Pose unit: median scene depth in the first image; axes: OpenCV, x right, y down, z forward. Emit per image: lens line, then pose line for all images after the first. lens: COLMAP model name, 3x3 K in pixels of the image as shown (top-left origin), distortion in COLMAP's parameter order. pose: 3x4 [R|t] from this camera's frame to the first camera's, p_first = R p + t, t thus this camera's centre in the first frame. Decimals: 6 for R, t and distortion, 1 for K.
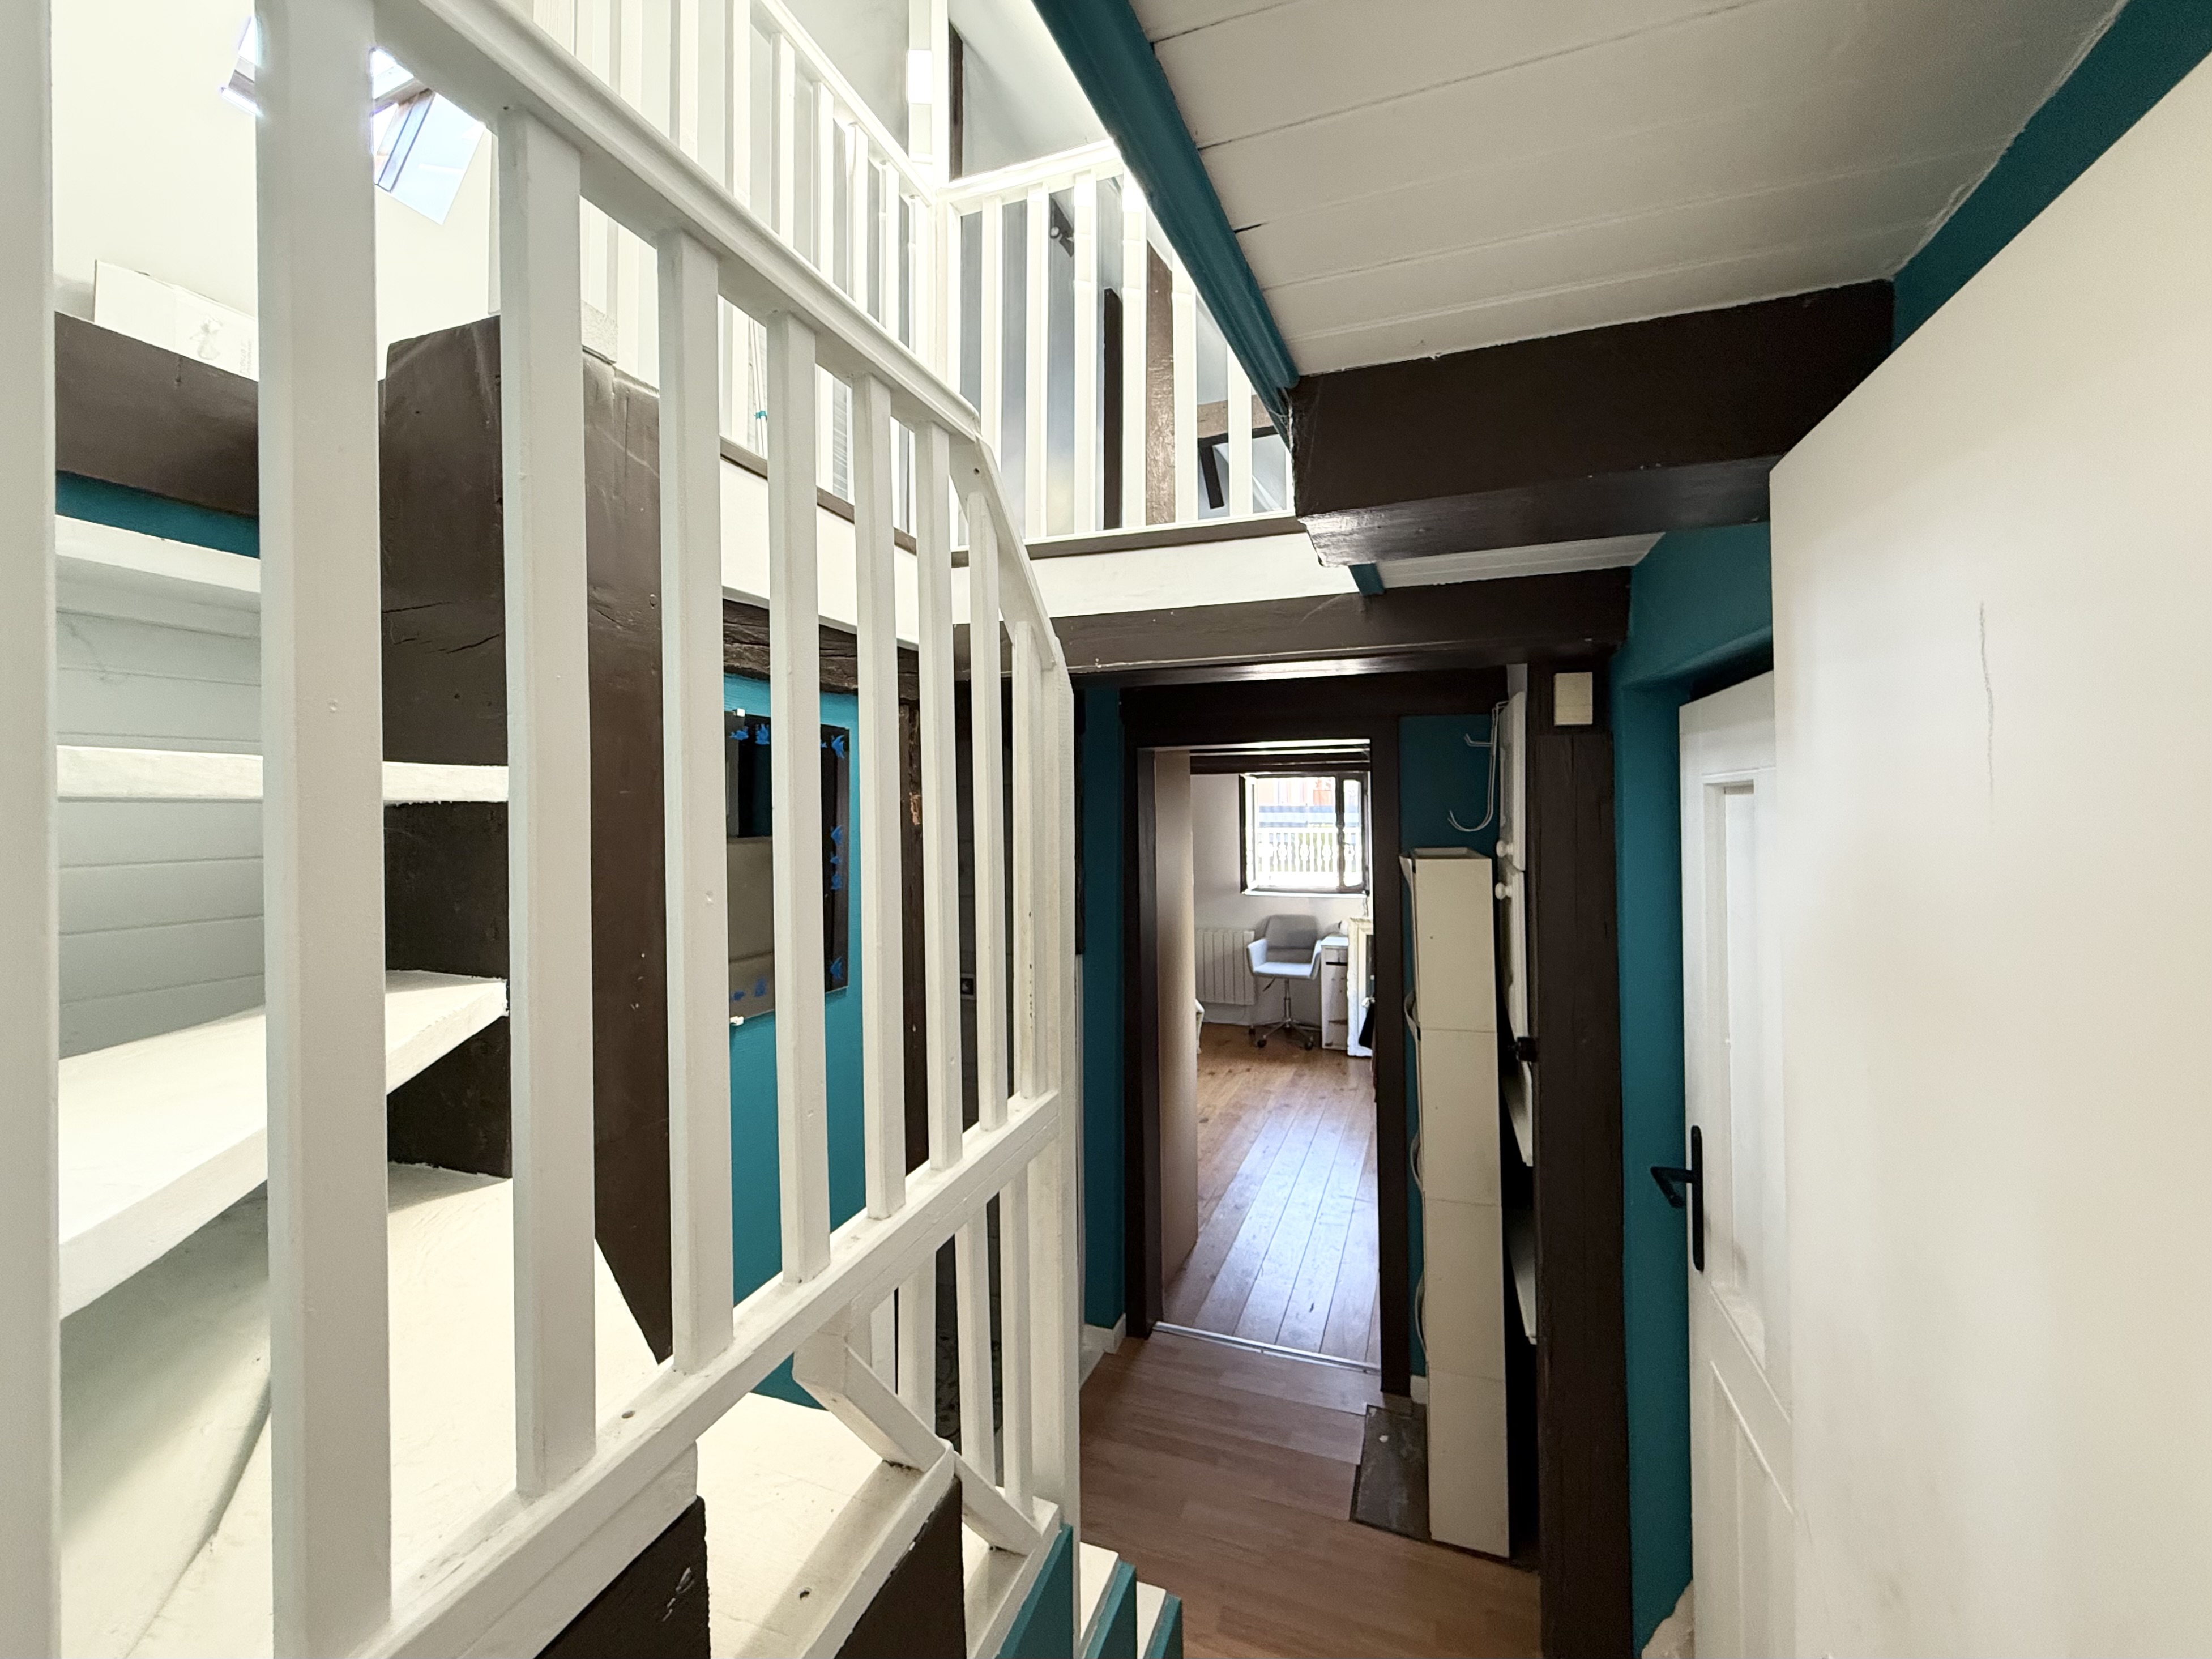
lens RADIAL K [[876.5, 0, 1113.7], [0, 876.5, 813.0], [0, 0, 1]] dist [-0.002820, -0.000208]
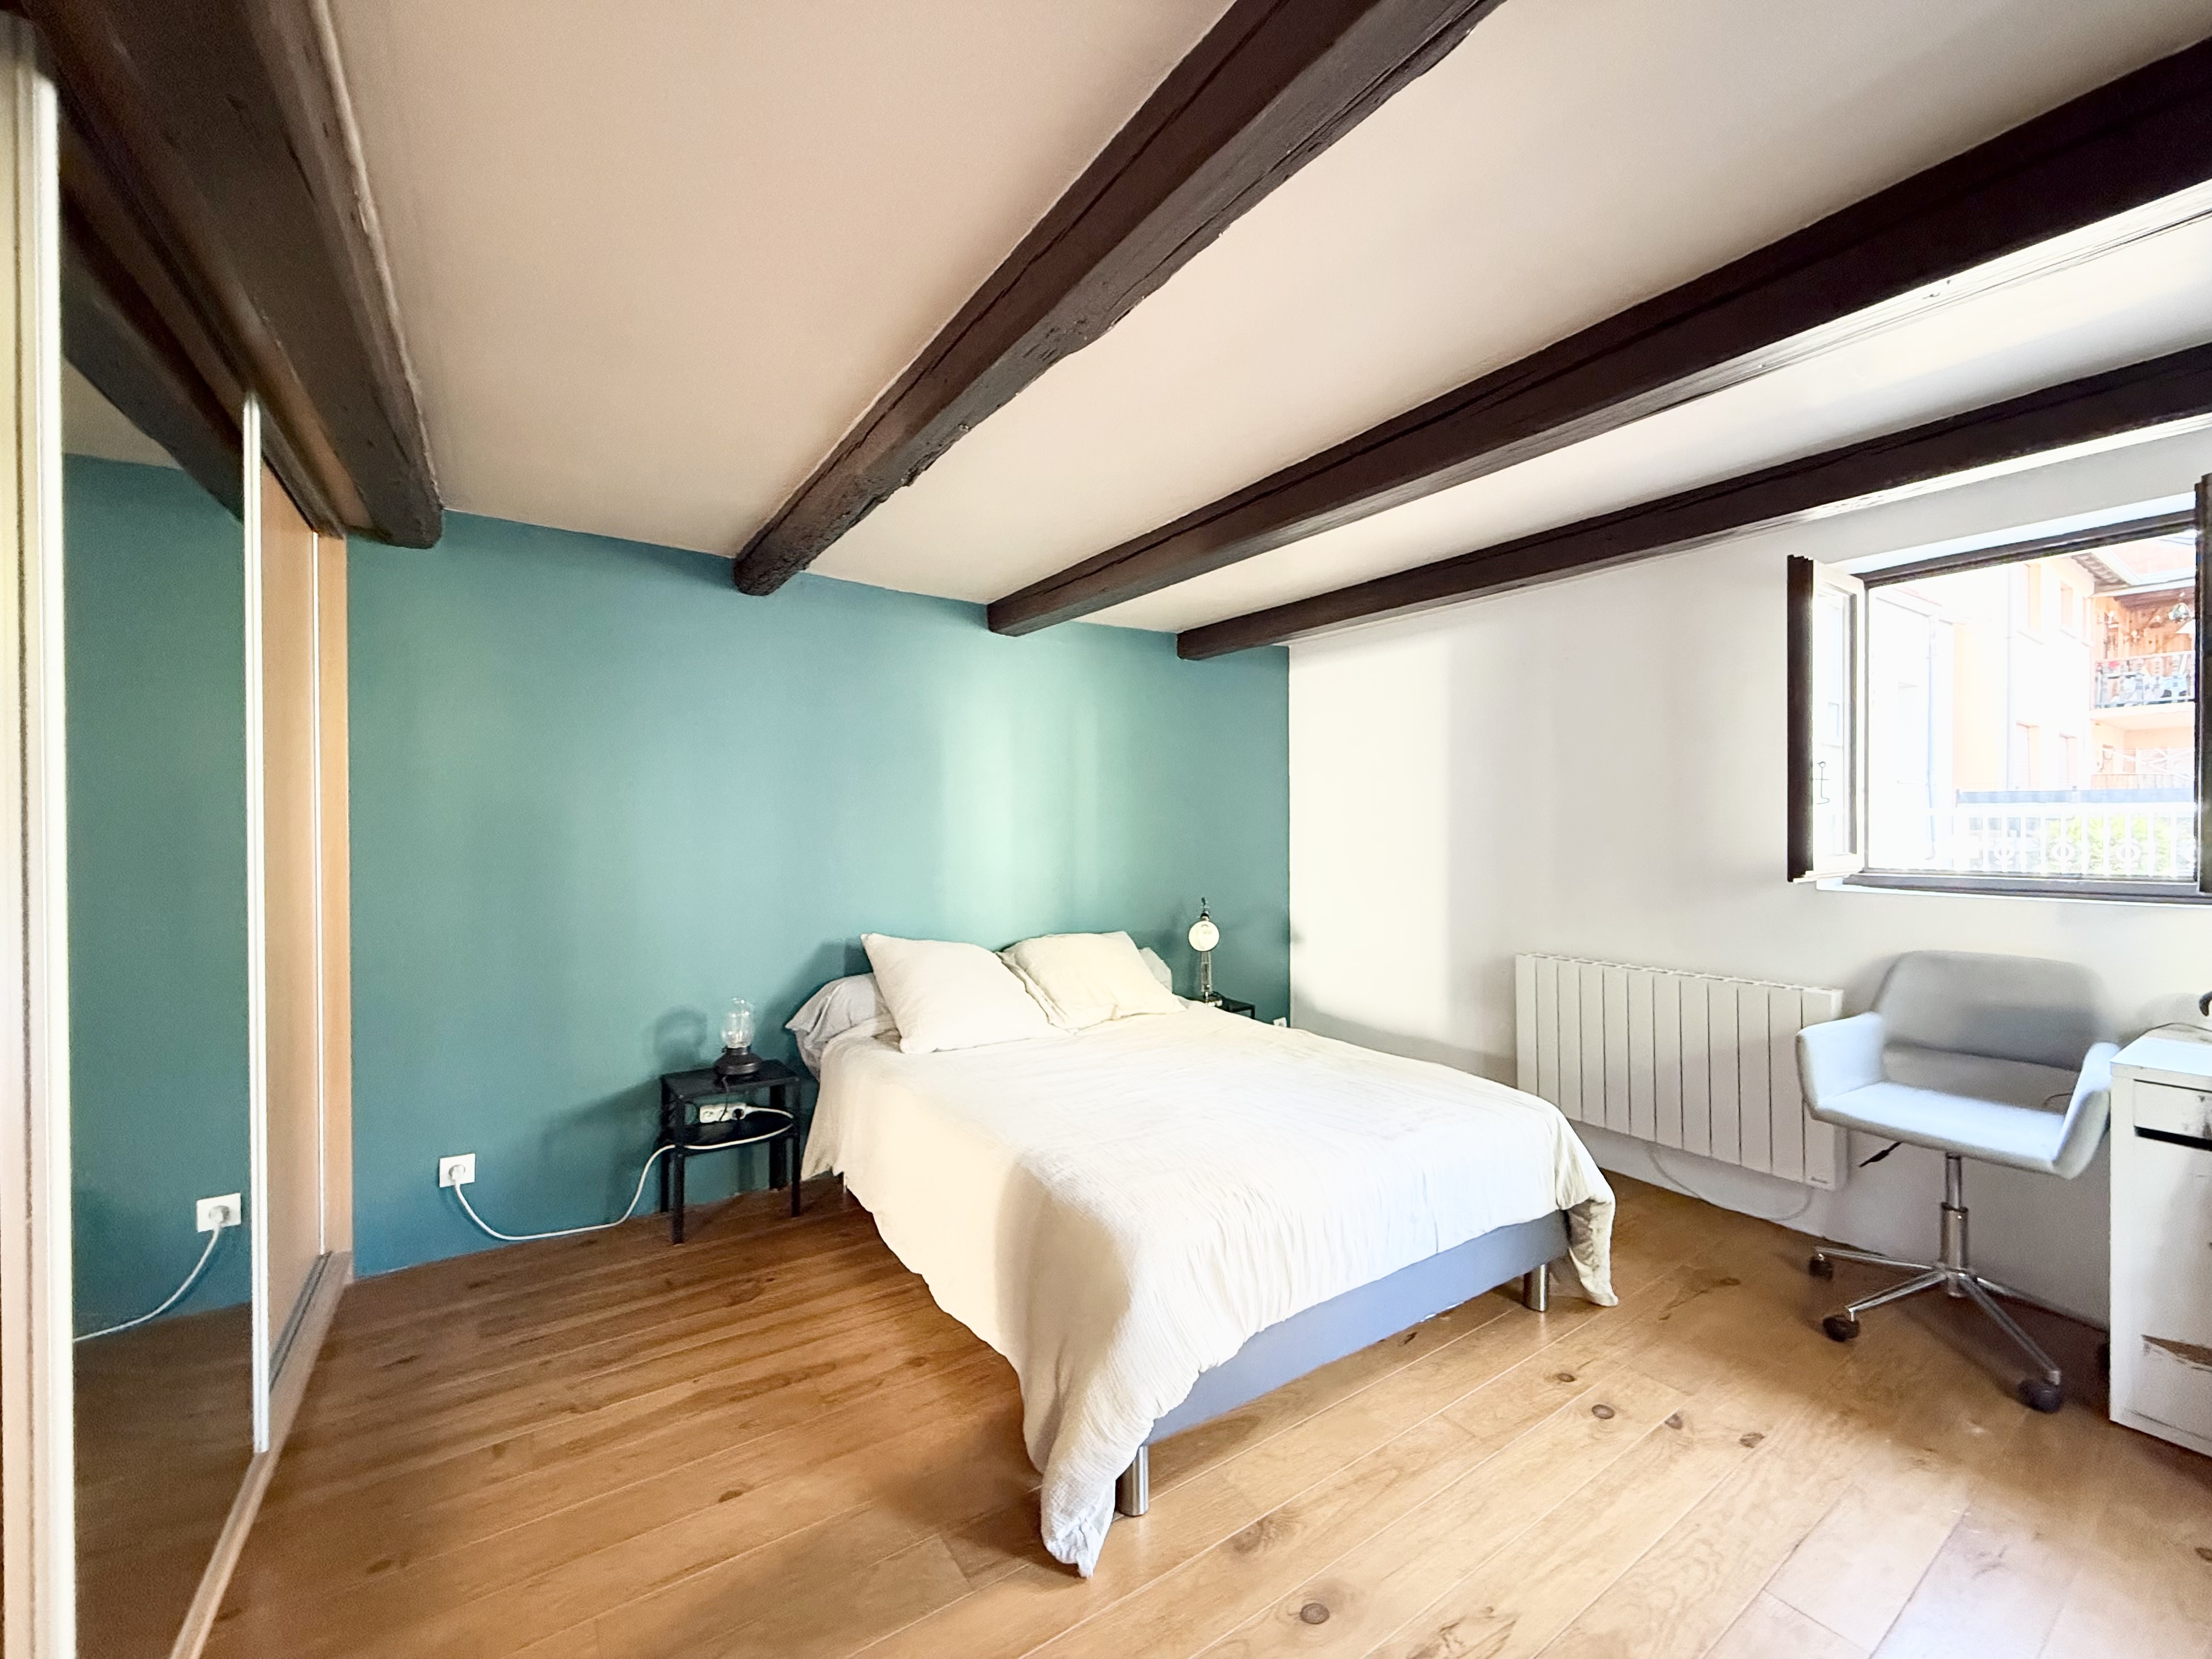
lens RADIAL K [[876.5, 0, 1098.9], [0, 876.5, 840.0], [0, 0, 1]] dist [-0.002820, -0.000208]
pose [[0.810183, 0.016396, -0.585947, 0.126736], [-0.008145, 0.999827, 0.016716, 0.070697], [0.586120, -0.008770, 0.810177, 0.544052]]
